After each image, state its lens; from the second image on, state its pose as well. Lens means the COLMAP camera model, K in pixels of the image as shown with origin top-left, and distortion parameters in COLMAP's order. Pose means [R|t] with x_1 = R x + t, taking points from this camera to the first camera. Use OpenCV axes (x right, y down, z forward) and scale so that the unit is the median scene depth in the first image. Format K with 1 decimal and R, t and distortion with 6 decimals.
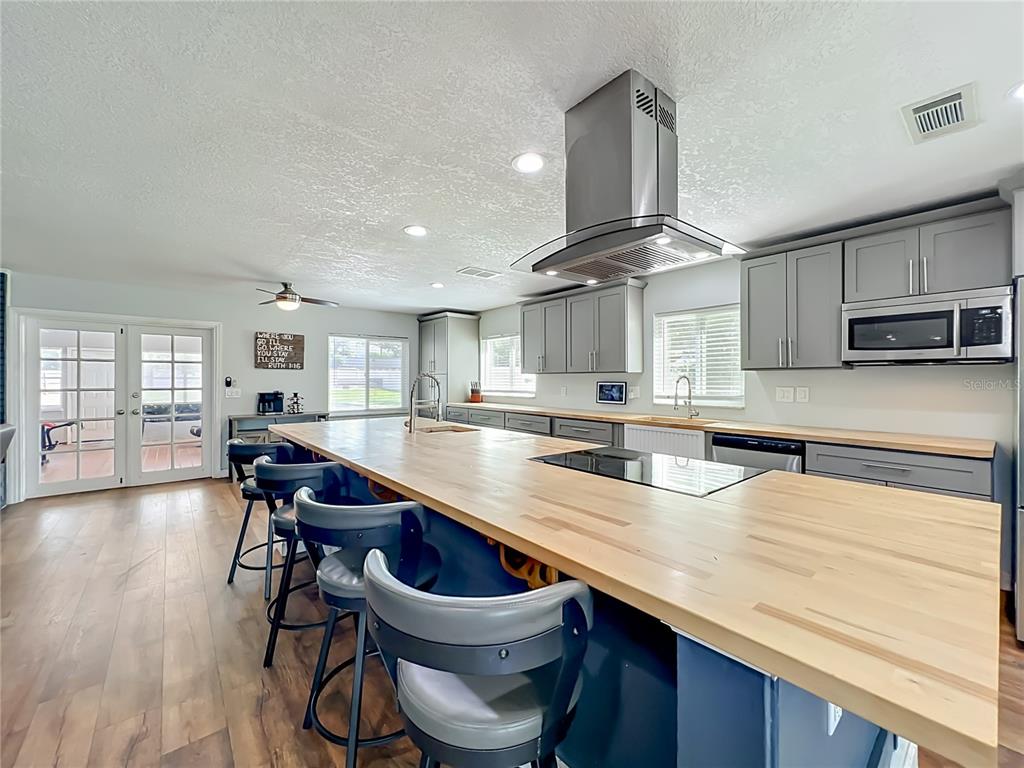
lens RADIAL K [[413.6, 0, 509.8], [0, 413.6, 381.0], [0, 0, 1]] dist [-0.003657, 0.000136]
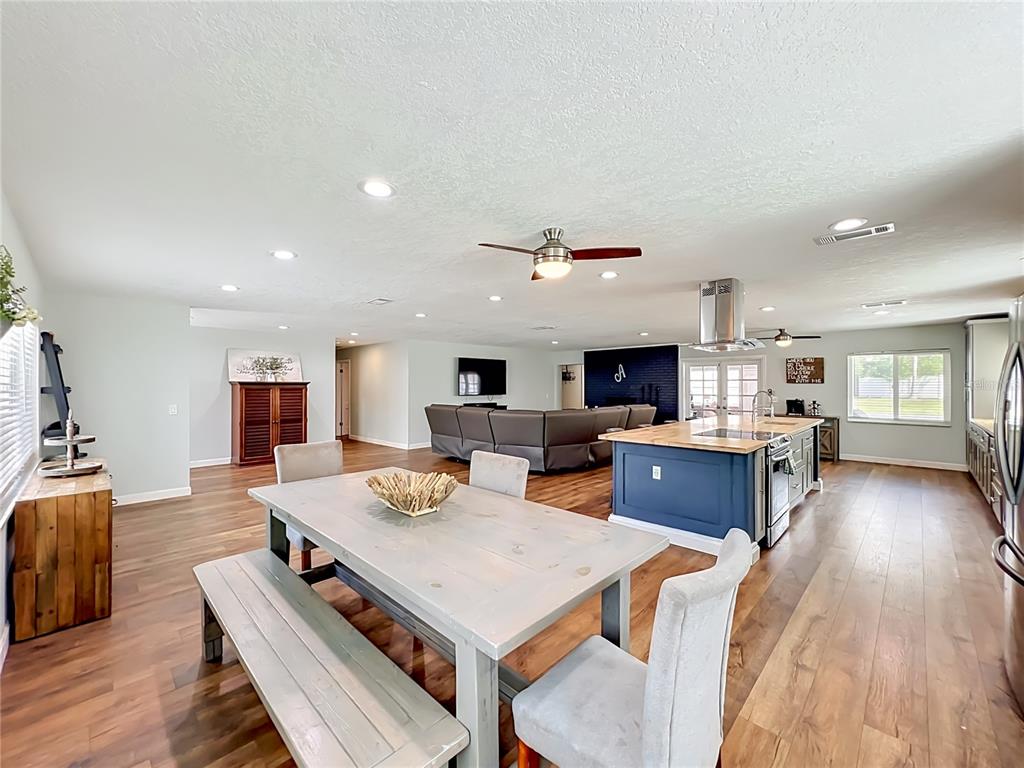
lens RADIAL K [[413.6, 0, 517.1], [0, 413.6, 383.0], [0, 0, 1]] dist [-0.003657, 0.000136]
pose [[0.112730, -0.004386, -0.993616, 0.853563], [-0.001954, 0.999987, -0.004636, -0.025384], [0.993624, 0.002464, 0.112720, -0.149100]]
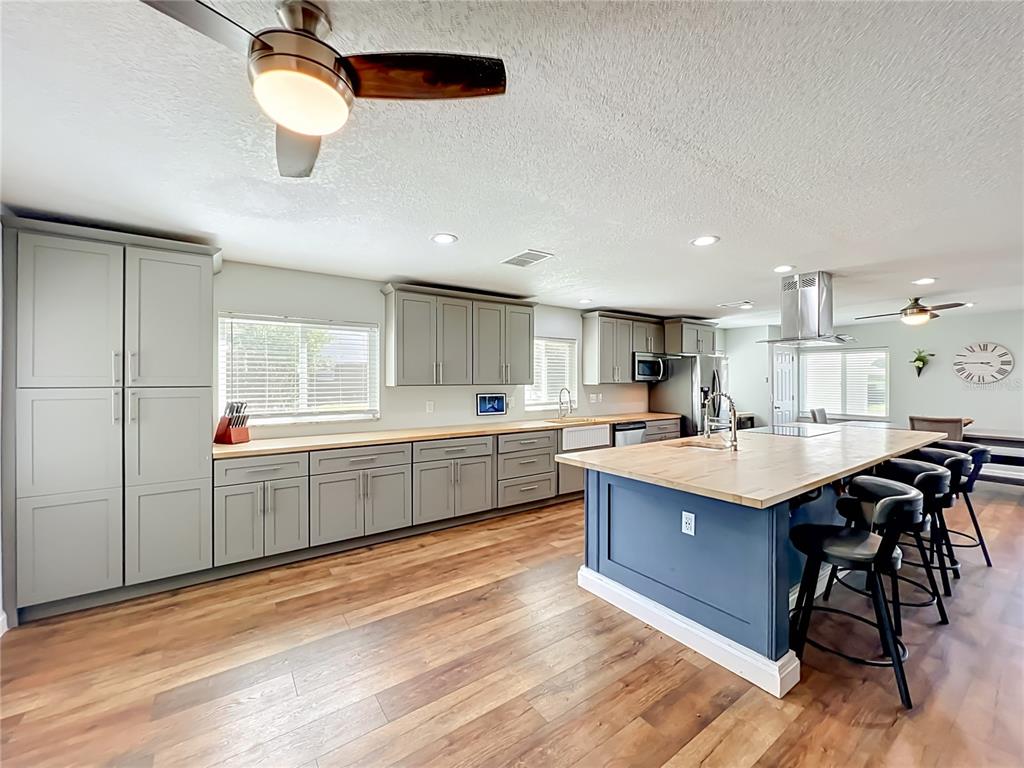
lens RADIAL K [[413.6, 0, 510.0], [0, 413.6, 380.9], [0, 0, 1]] dist [-0.003657, 0.000136]
pose [[0.078782, 0.000127, 0.996892, -0.745108], [0.004566, 0.999989, -0.000488, -0.027711], [-0.996881, 0.004590, 0.078780, 0.848254]]
